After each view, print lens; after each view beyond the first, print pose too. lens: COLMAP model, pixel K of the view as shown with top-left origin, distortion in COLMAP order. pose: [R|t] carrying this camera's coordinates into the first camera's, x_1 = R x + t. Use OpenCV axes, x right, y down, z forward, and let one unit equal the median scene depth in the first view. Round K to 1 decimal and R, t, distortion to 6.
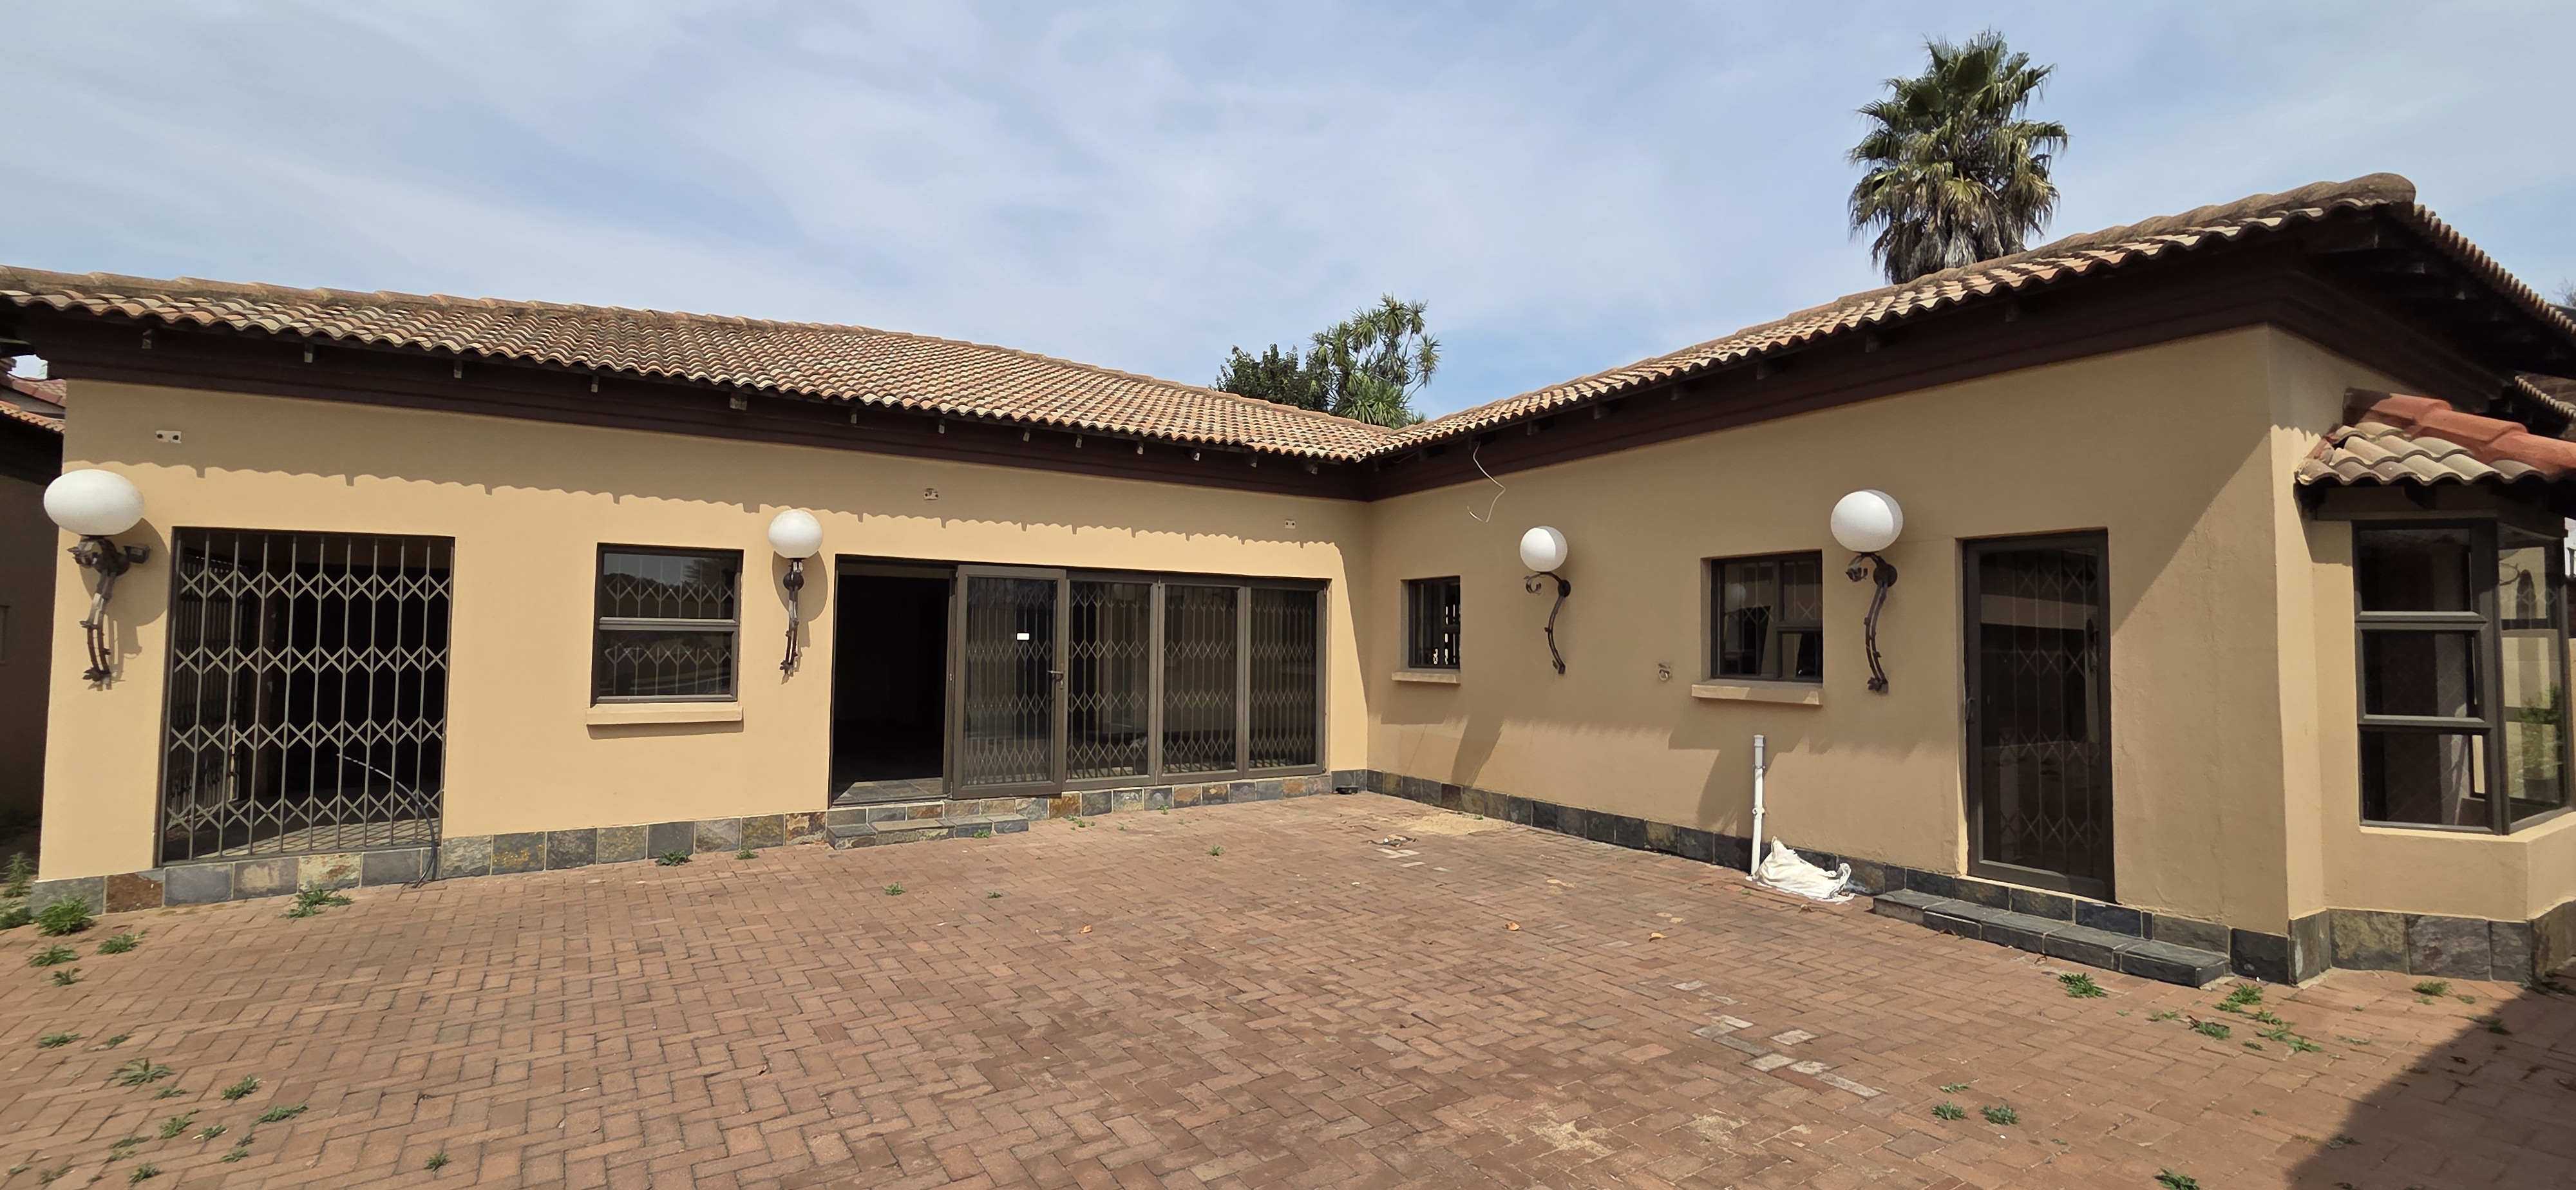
lens RADIAL K [[1057.2, 0, 1284.5], [0, 1057.2, 597.0], [0, 0, 1]] dist [0.008046, -0.001576]
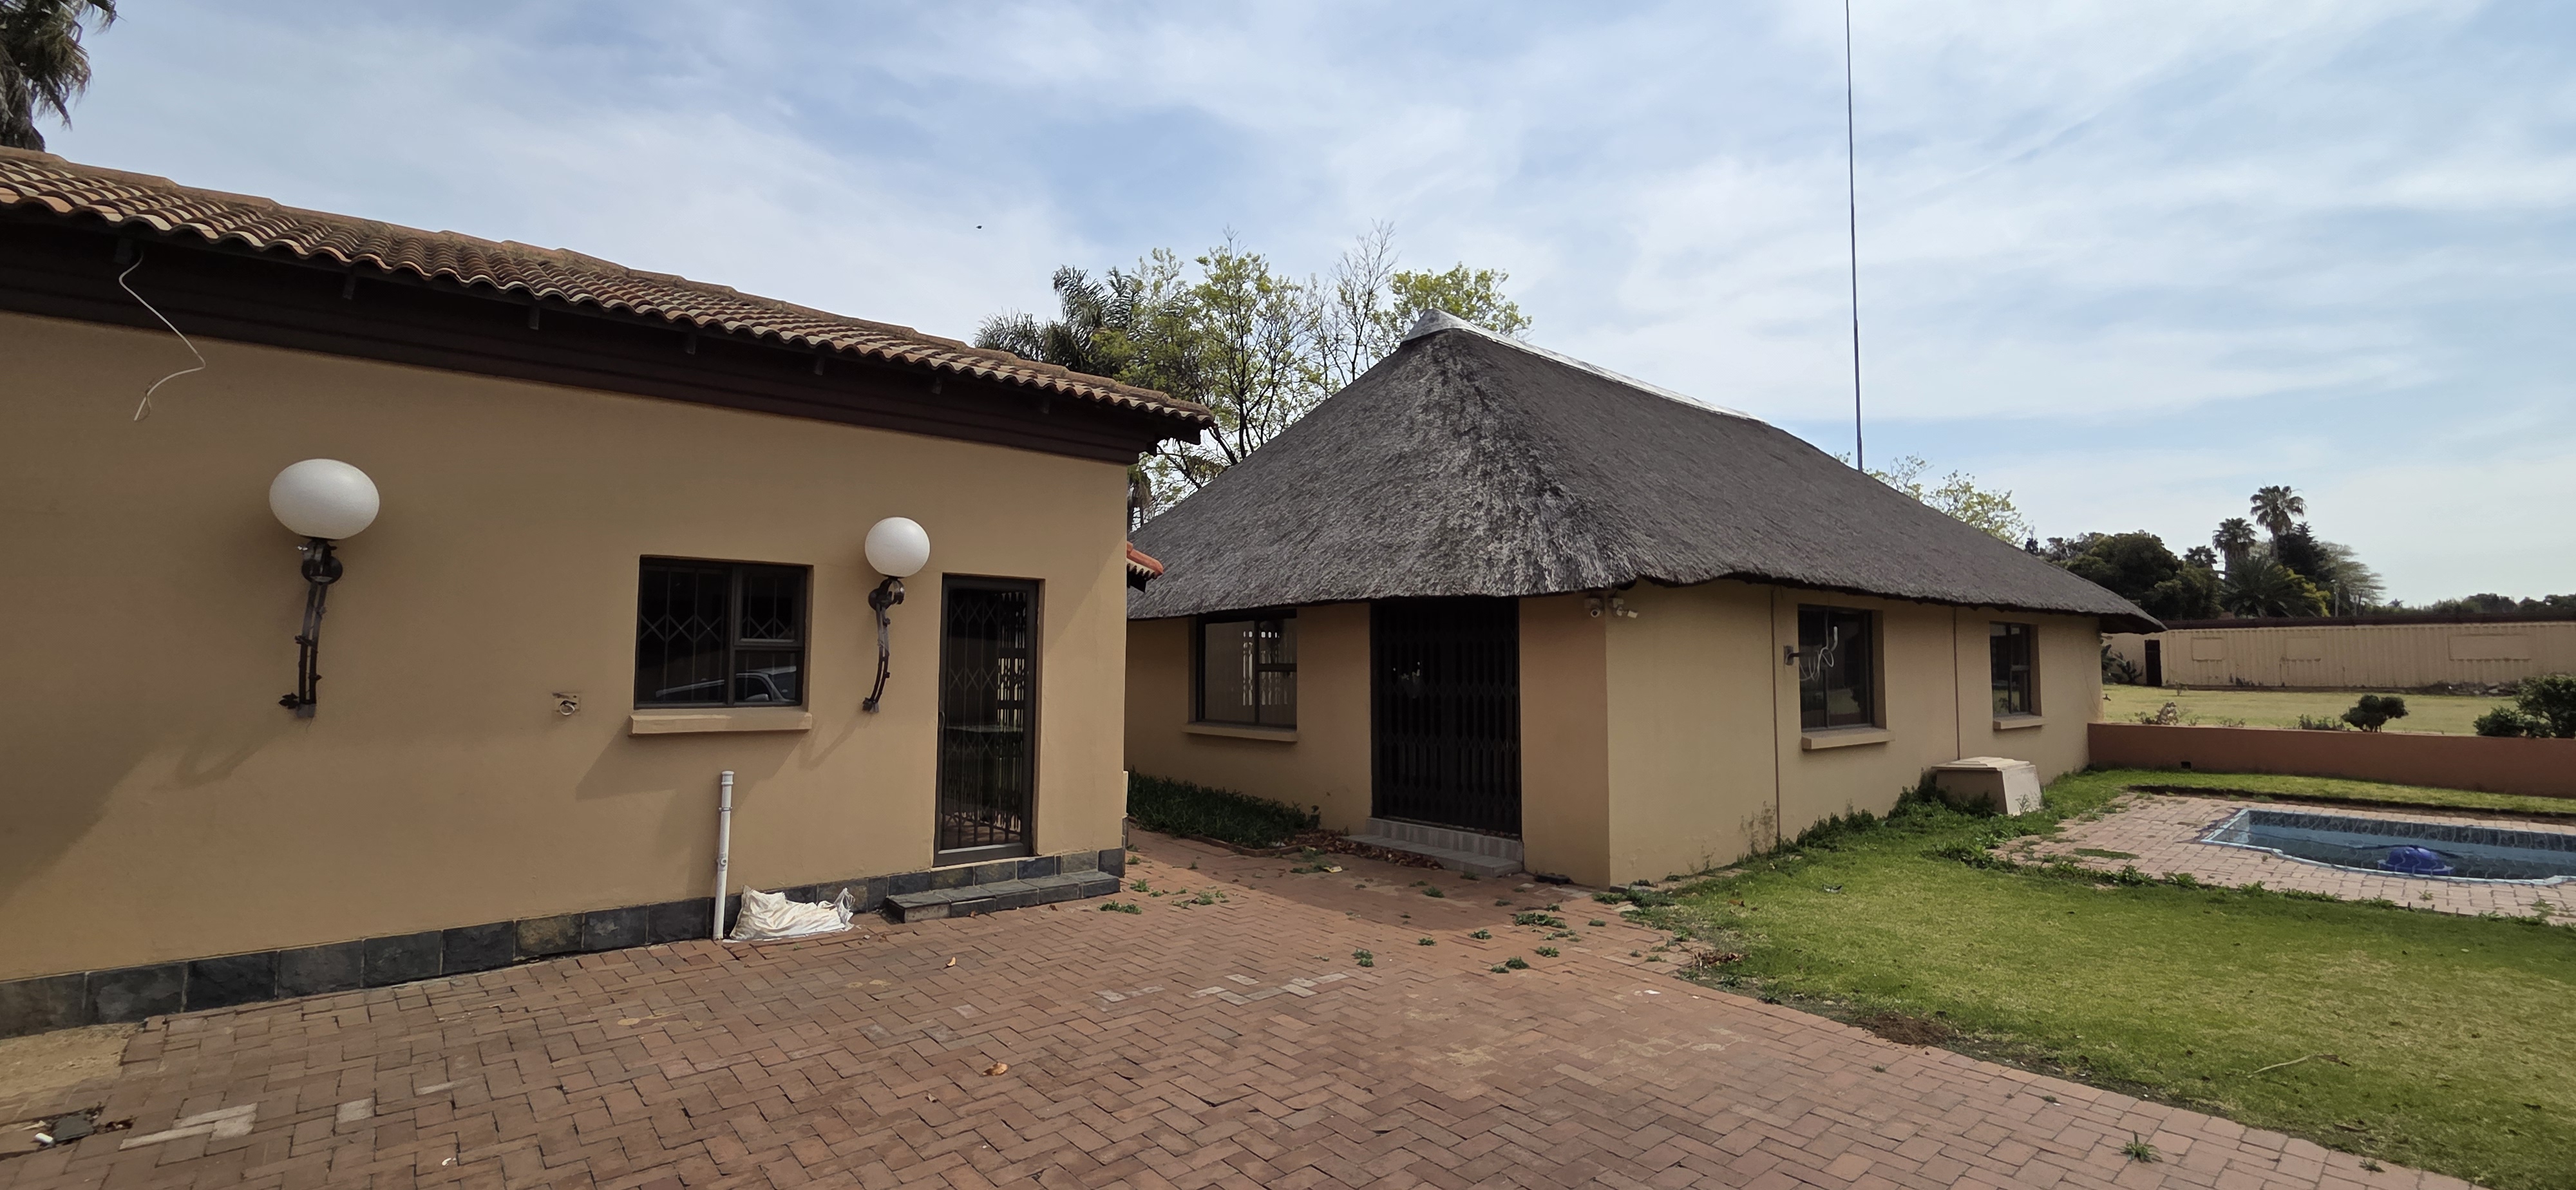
lens RADIAL K [[1057.2, 0, 1291.2], [0, 1057.2, 601.0], [0, 0, 1]] dist [0.008046, -0.001576]
pose [[-0.150207, 0.055096, 0.987118, -0.638071], [-0.048572, 0.996829, -0.063029, 0.033246], [-0.987461, -0.057414, -0.147055, 0.920604]]
